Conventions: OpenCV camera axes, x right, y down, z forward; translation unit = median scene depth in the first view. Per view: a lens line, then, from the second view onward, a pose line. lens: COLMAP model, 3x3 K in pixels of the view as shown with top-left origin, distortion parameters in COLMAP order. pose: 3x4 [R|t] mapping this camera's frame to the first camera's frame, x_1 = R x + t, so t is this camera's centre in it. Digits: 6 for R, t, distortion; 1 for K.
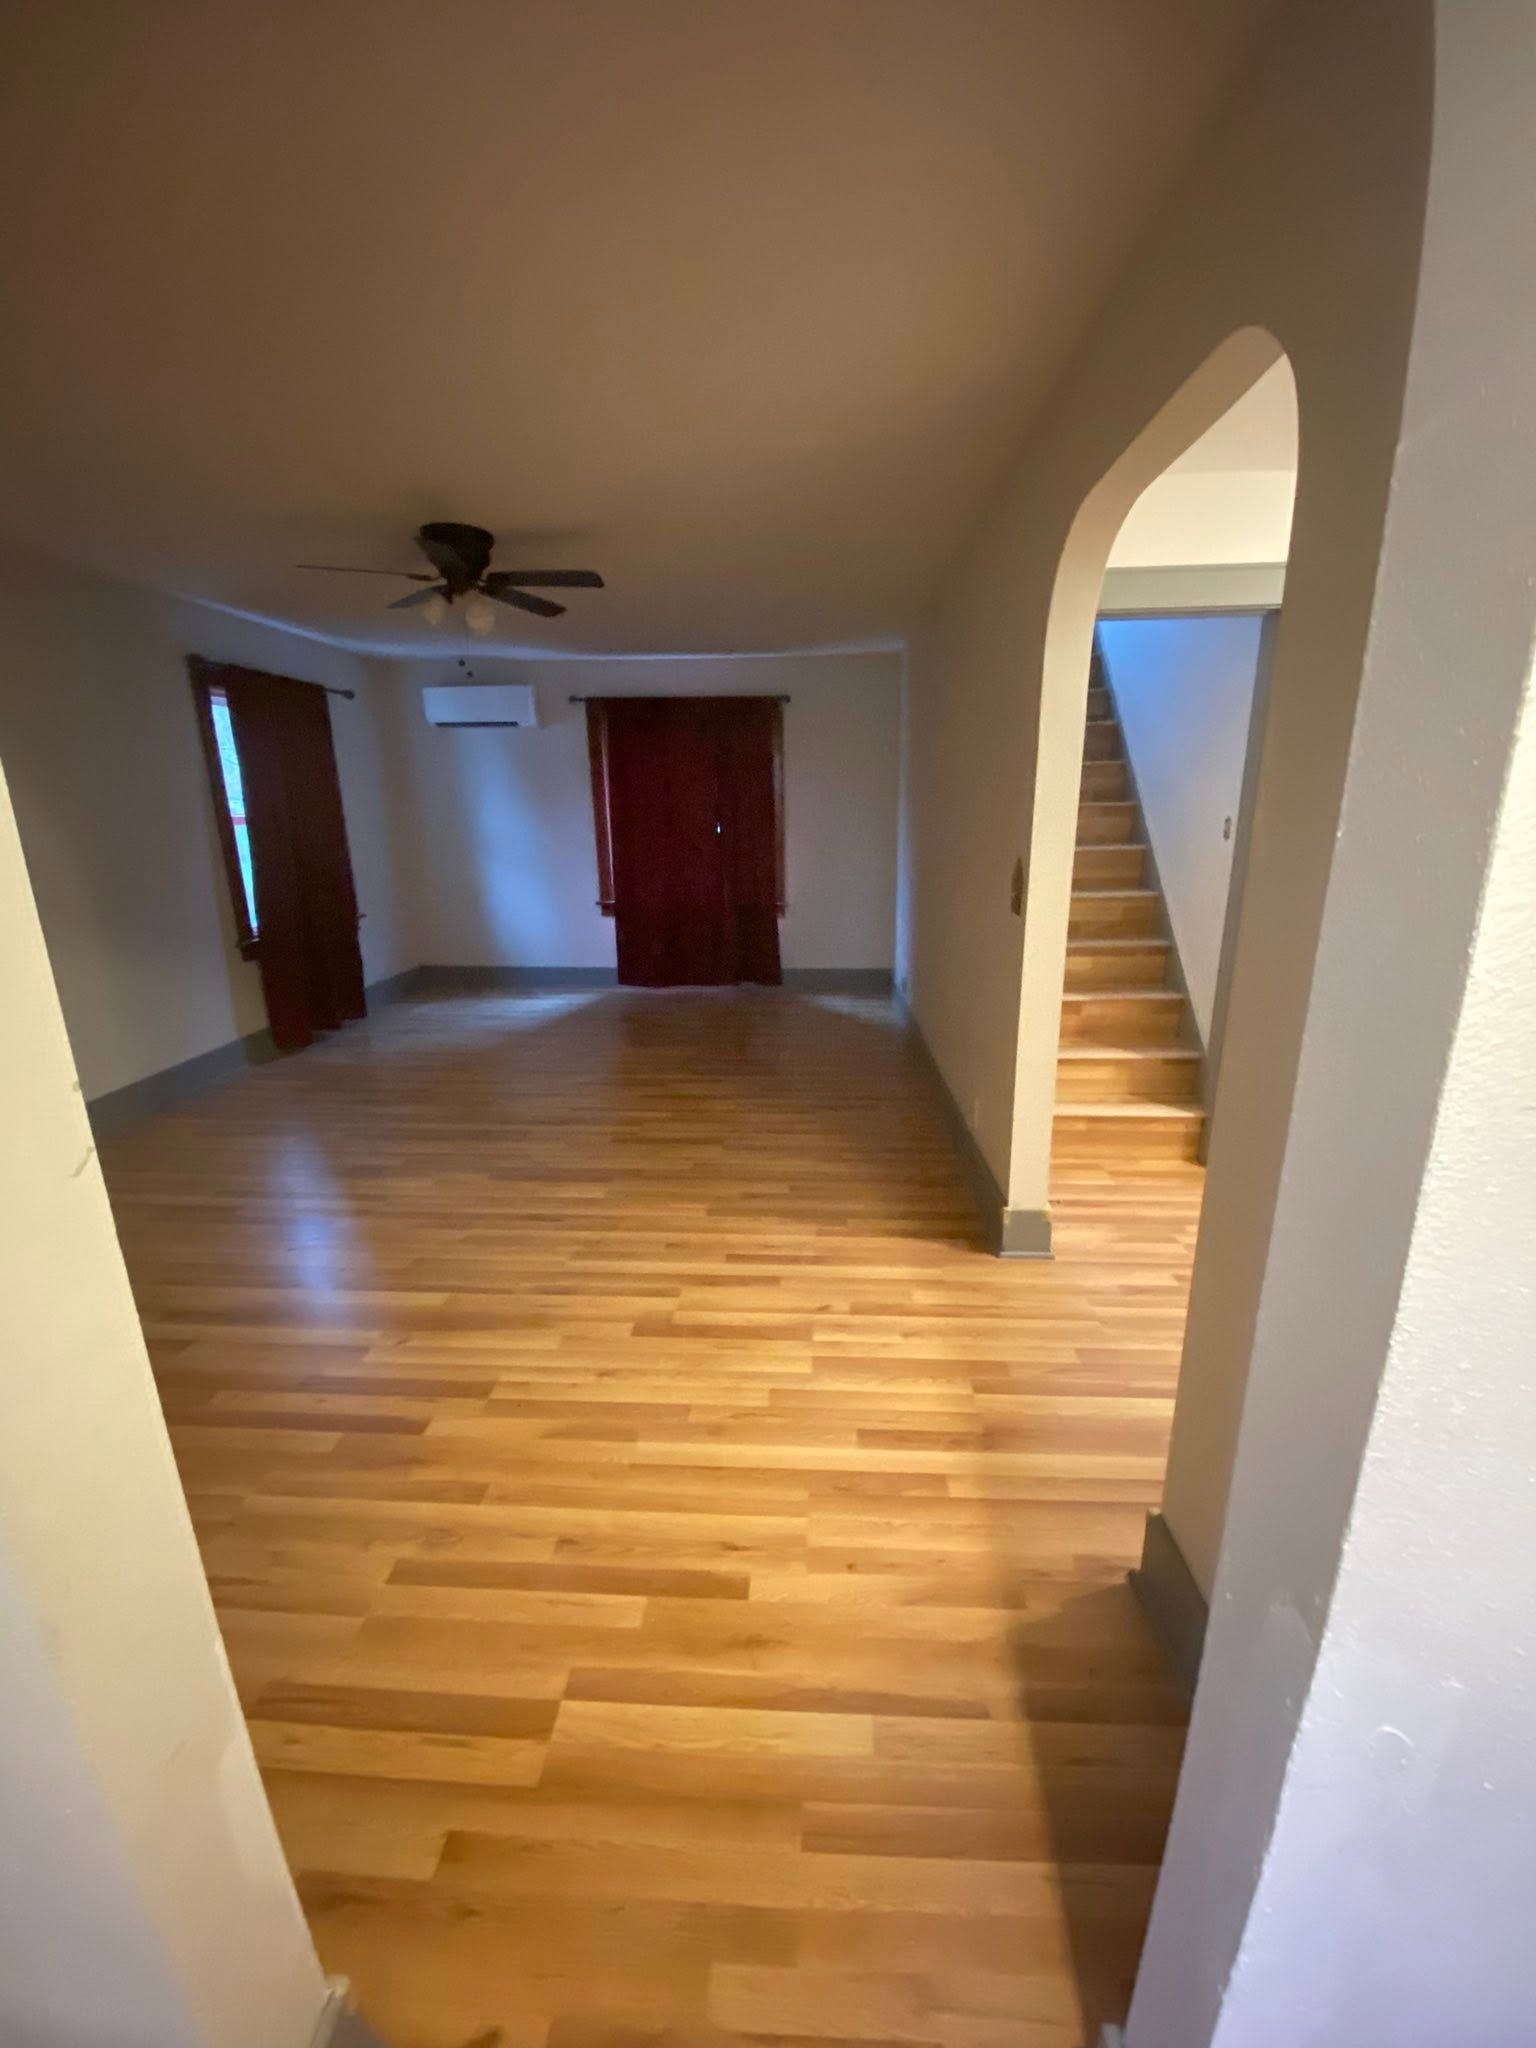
lens RADIAL K [[816.4, 0, 768.0], [0, 816.4, 1024.0], [0, 0, 1]] dist [0.014343, -0.018950]
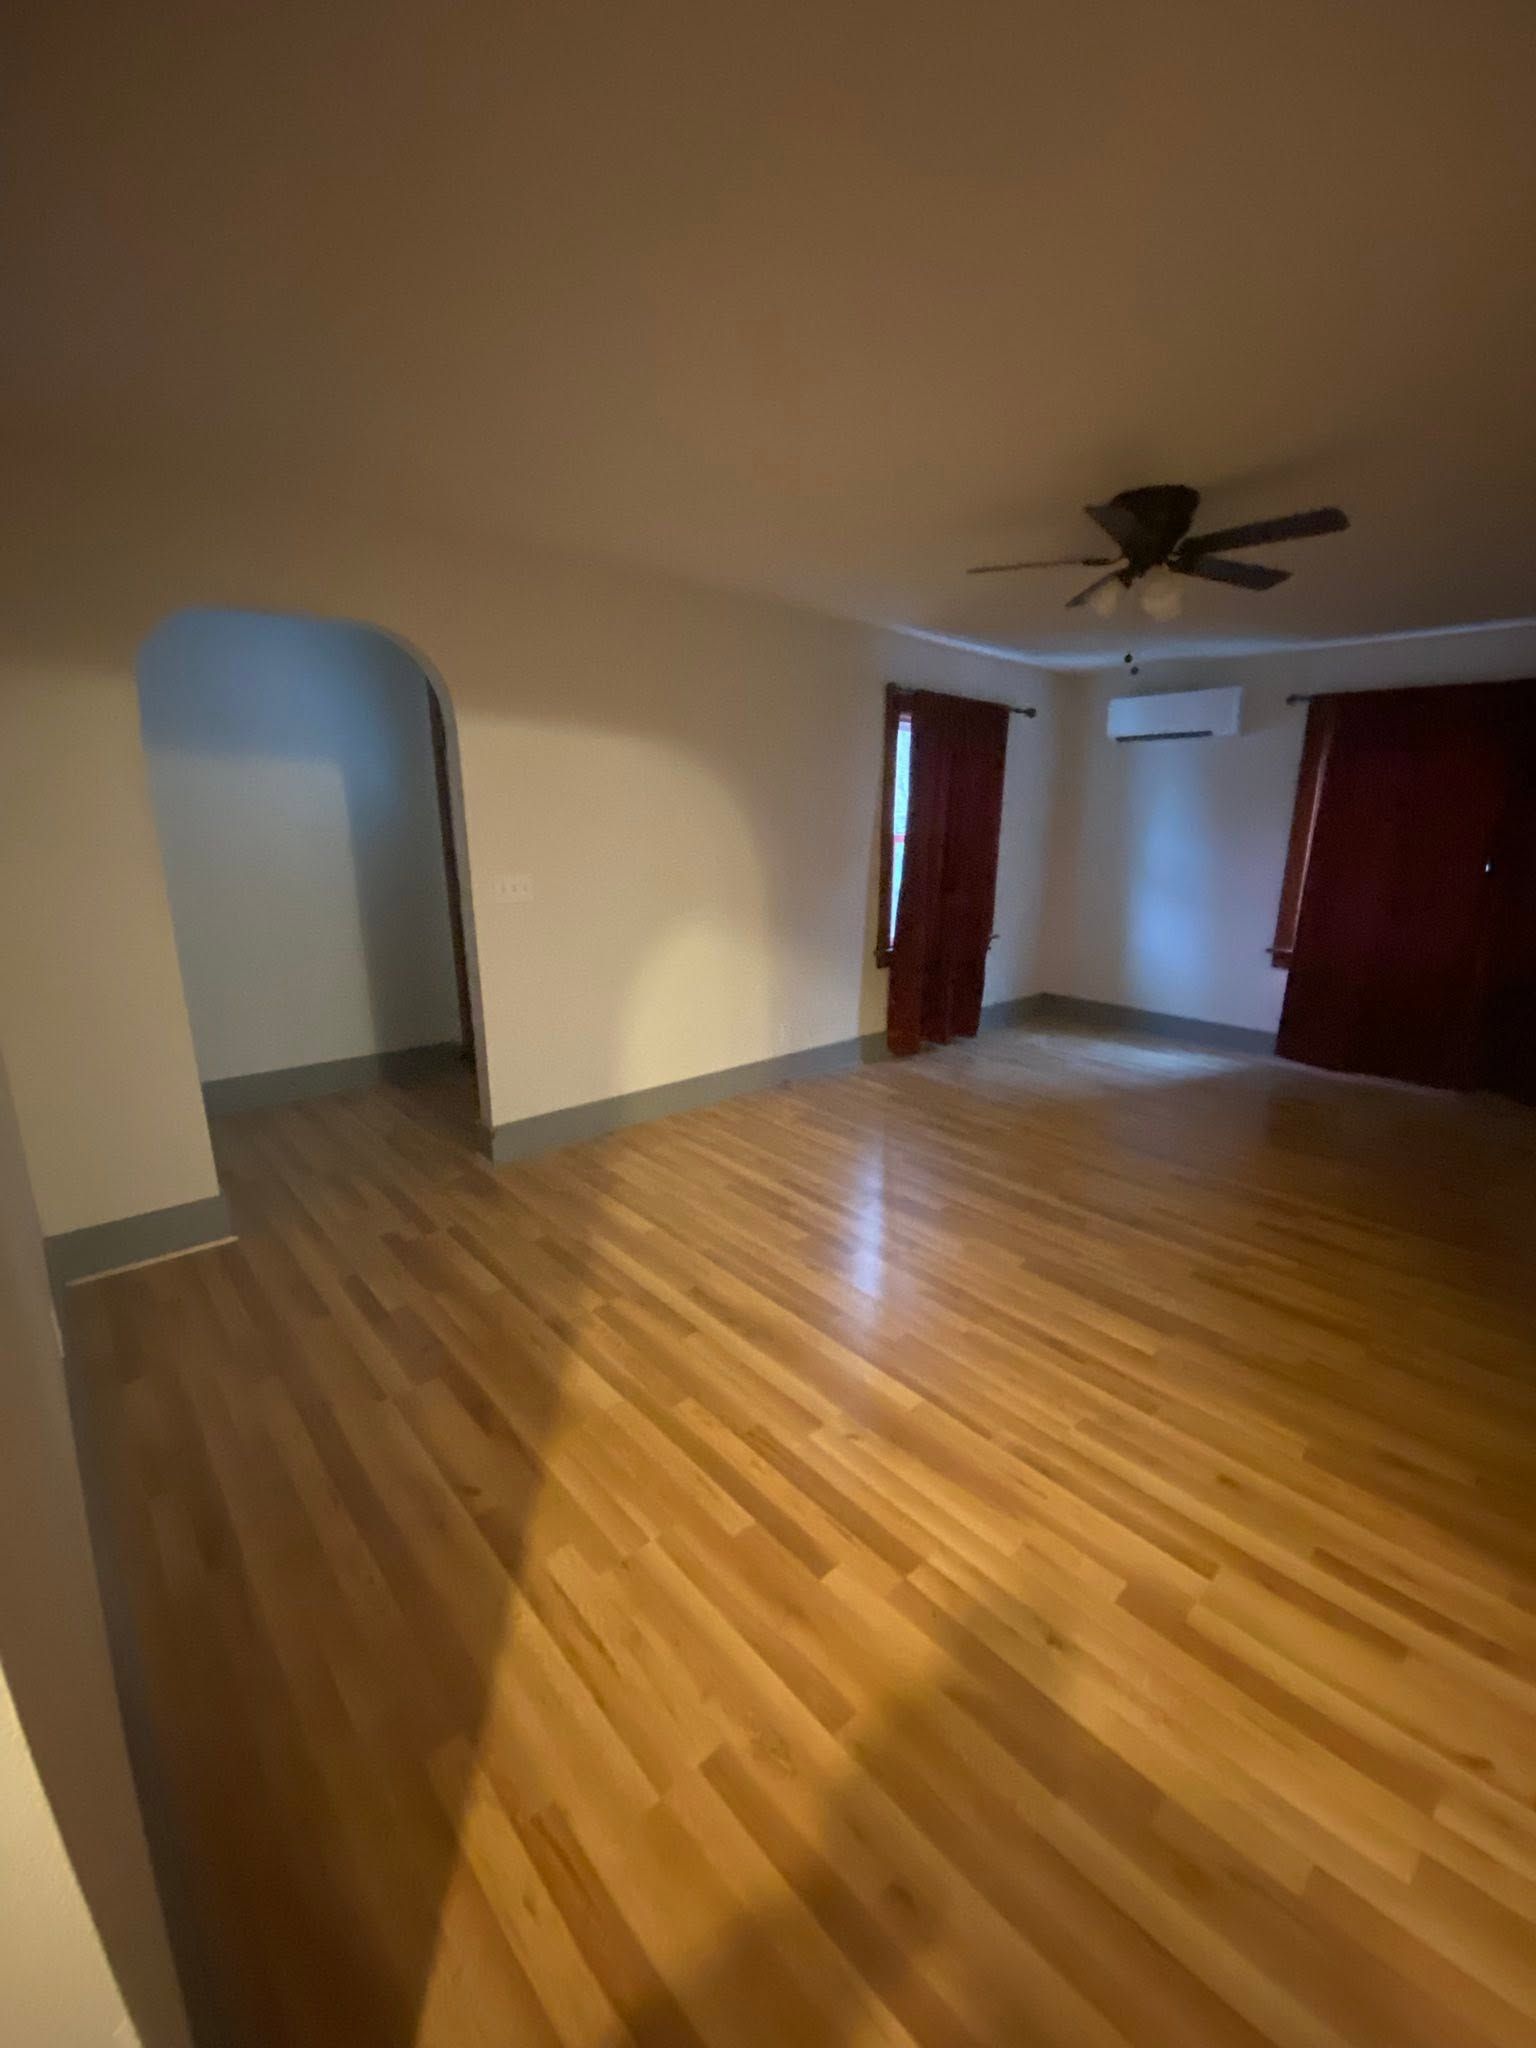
lens RADIAL K [[816.4, 0, 768.0], [0, 816.4, 1024.0], [0, 0, 1]] dist [0.014343, -0.018950]
pose [[0.711348, 0.182570, -0.678713, 0.000238], [-0.197977, 0.978620, 0.055747, -0.036639], [0.674380, 0.094714, 0.732285, 0.130515]]
